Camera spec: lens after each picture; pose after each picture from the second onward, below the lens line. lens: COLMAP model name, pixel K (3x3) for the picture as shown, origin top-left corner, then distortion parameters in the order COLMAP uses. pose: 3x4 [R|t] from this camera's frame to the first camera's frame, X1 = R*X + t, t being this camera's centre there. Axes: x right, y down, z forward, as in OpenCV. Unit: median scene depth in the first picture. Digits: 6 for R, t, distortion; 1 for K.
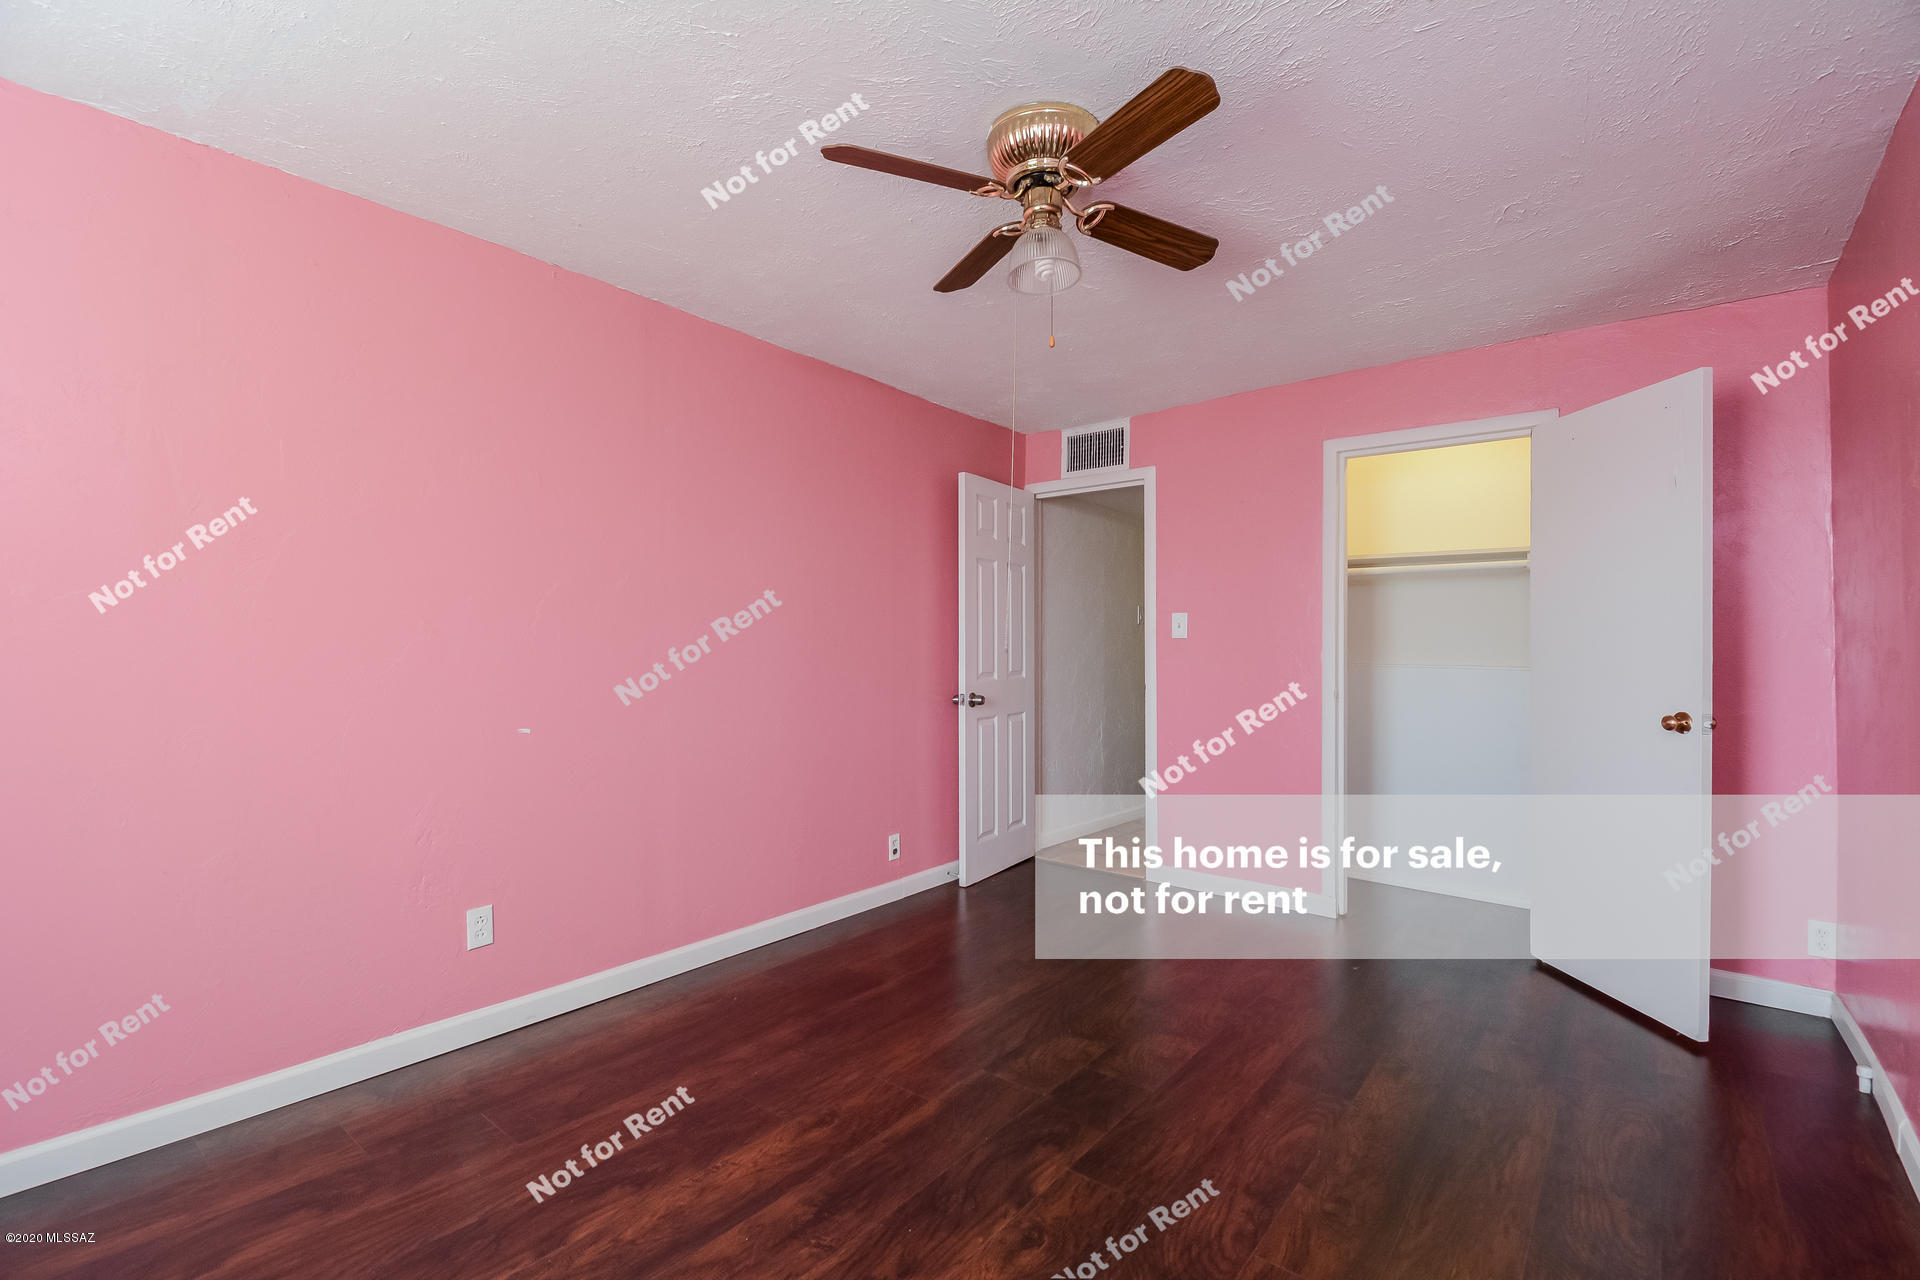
lens RADIAL K [[853.8, 0, 960.2], [0, 853.8, 658.3], [0, 0, 1]] dist [0.033664, -0.020866]
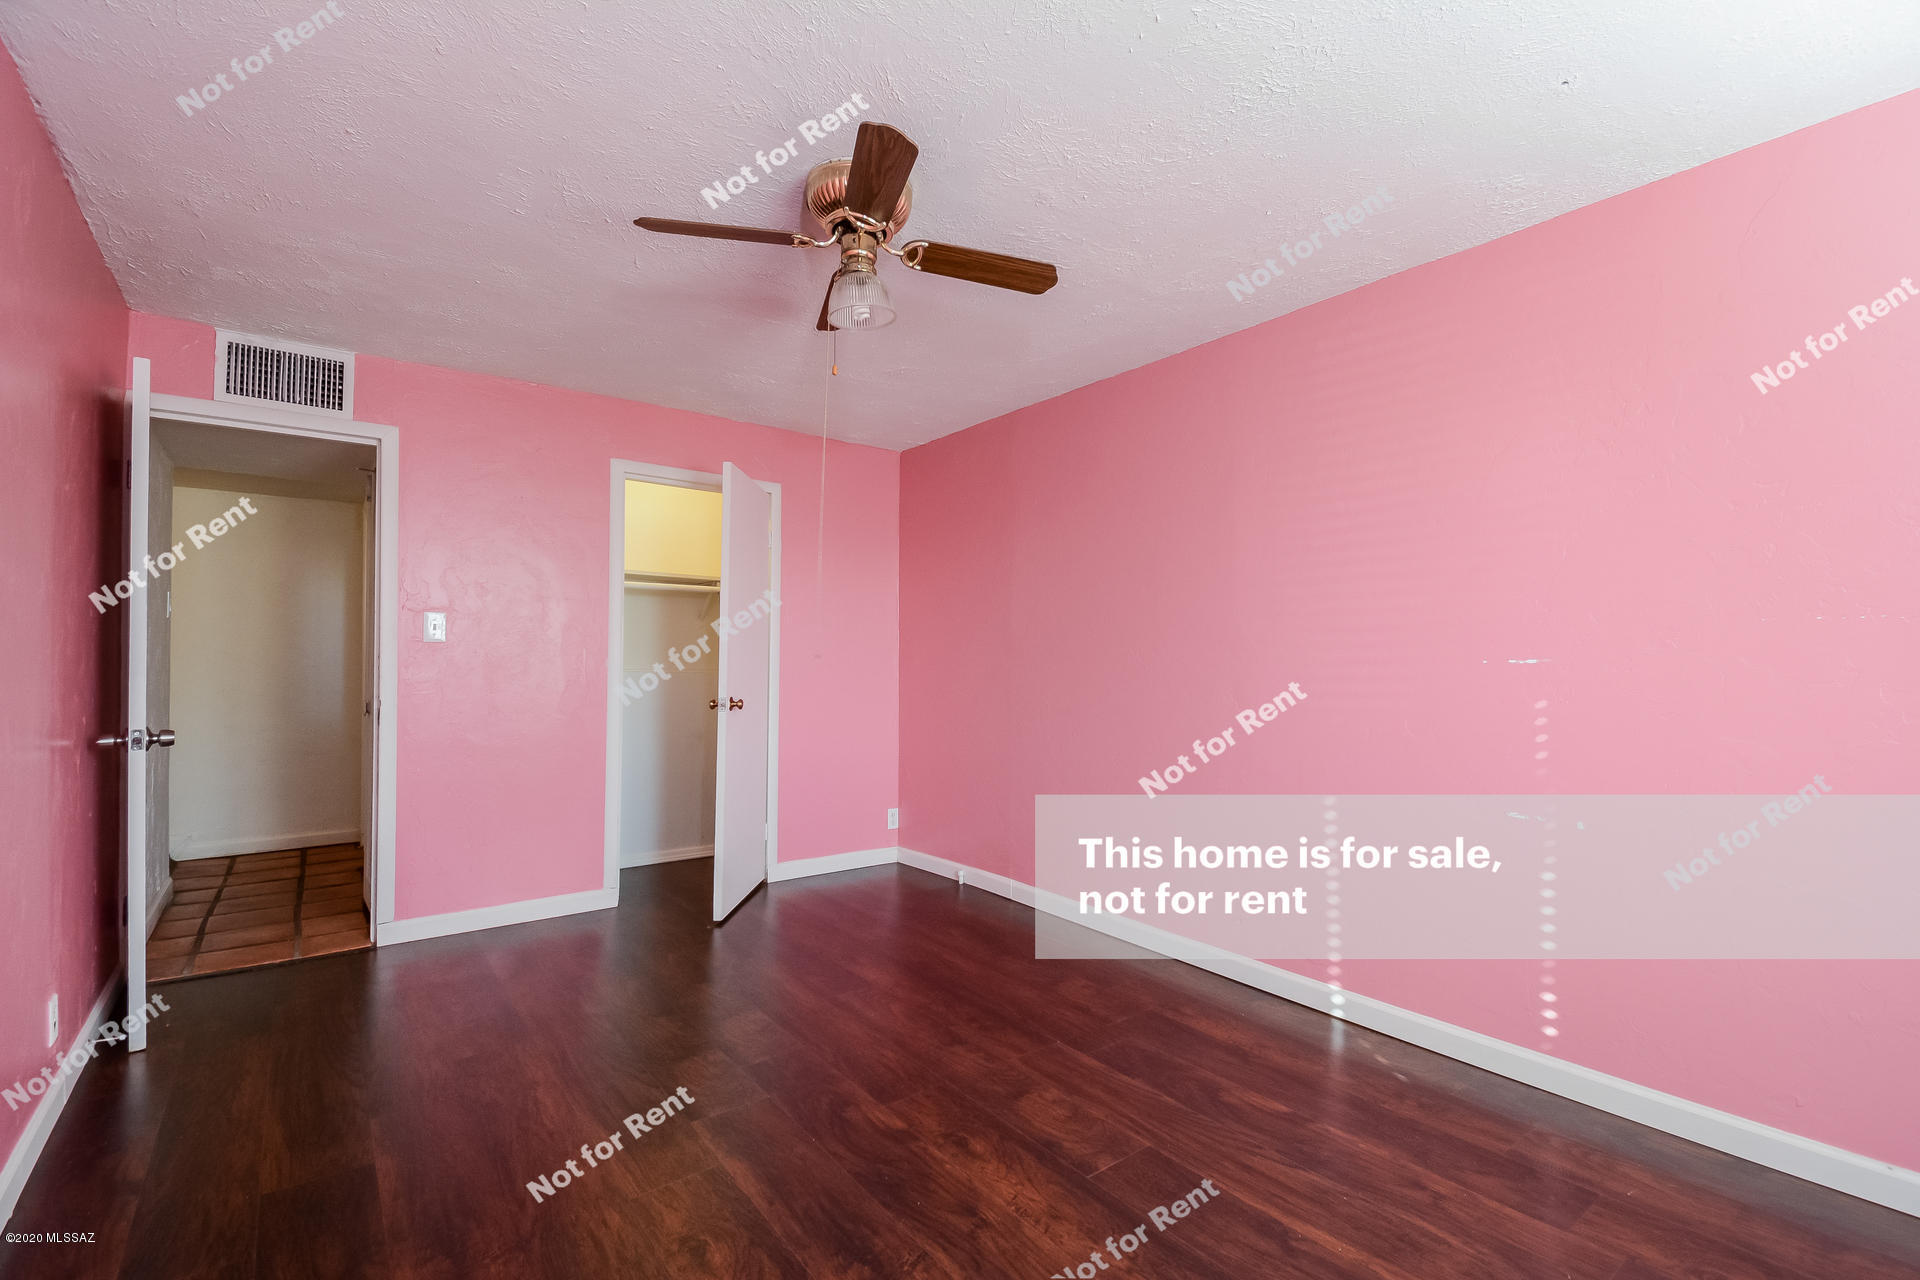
lens RADIAL K [[884.9, 0, 944.1], [0, 884.9, 658.4], [0, 0, 1]] dist [-0.016108, 0.000001]
pose [[0.200799, 0.005134, 0.979619, -0.884808], [0.006622, 0.999956, -0.006598, 0.006954], [-0.979610, 0.007812, 0.200756, 0.603033]]
